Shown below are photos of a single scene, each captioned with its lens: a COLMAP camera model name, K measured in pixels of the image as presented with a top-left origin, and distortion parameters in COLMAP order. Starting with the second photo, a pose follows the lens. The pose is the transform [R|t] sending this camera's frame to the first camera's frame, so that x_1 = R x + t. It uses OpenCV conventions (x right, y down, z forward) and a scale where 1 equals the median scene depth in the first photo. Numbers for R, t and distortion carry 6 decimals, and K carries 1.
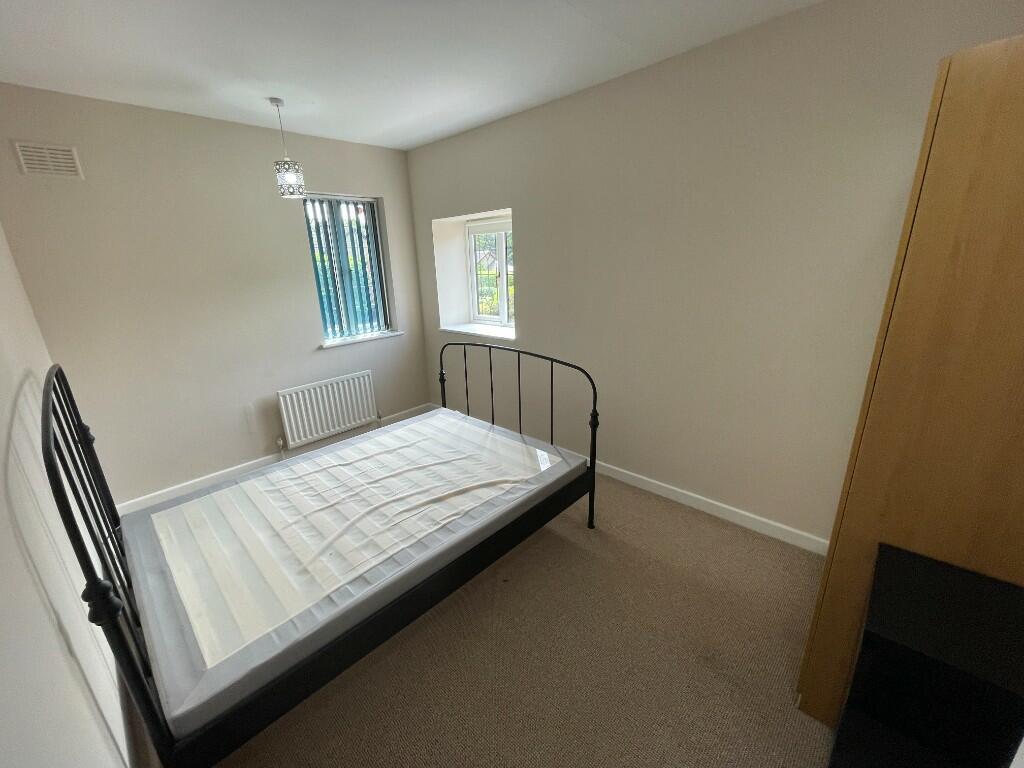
lens RADIAL K [[414.9, 0, 508.4], [0, 414.9, 386.0], [0, 0, 1]] dist [-0.002590, -0.000061]
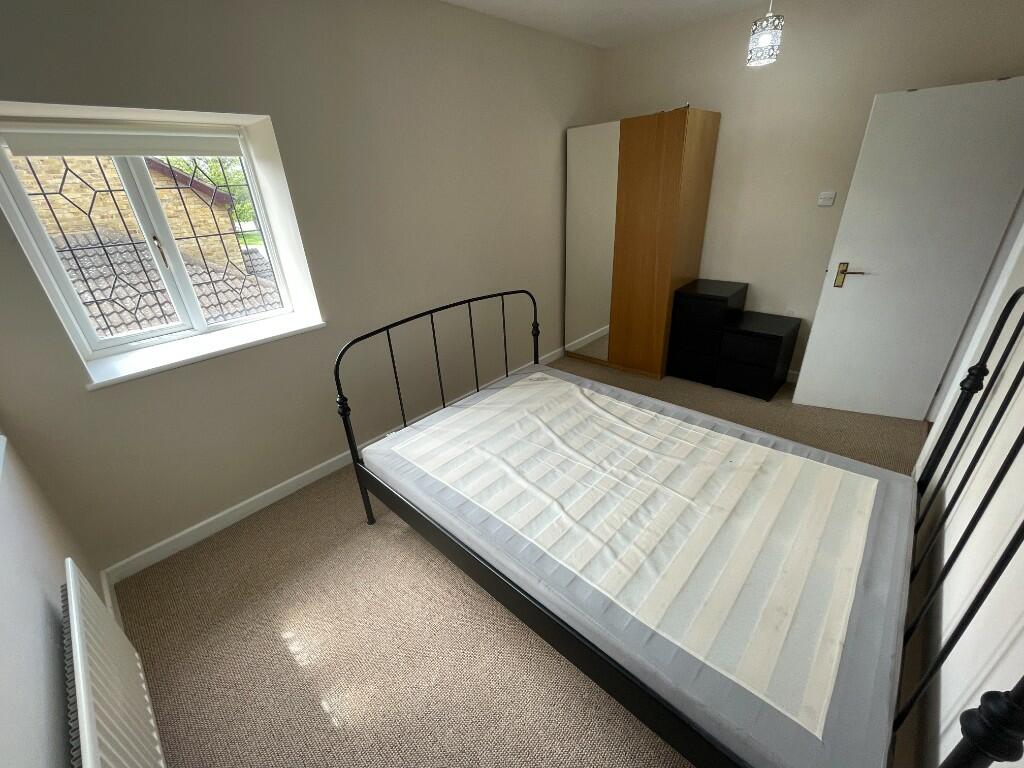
lens RADIAL K [[414.9, 0, 510.6], [0, 414.9, 383.5], [0, 0, 1]] dist [-0.002590, -0.000061]
pose [[-0.011381, -0.390266, 0.920632, -0.962787], [0.349178, 0.861181, 0.369381, -0.254164], [-0.936987, 0.325668, 0.126471, 0.975305]]
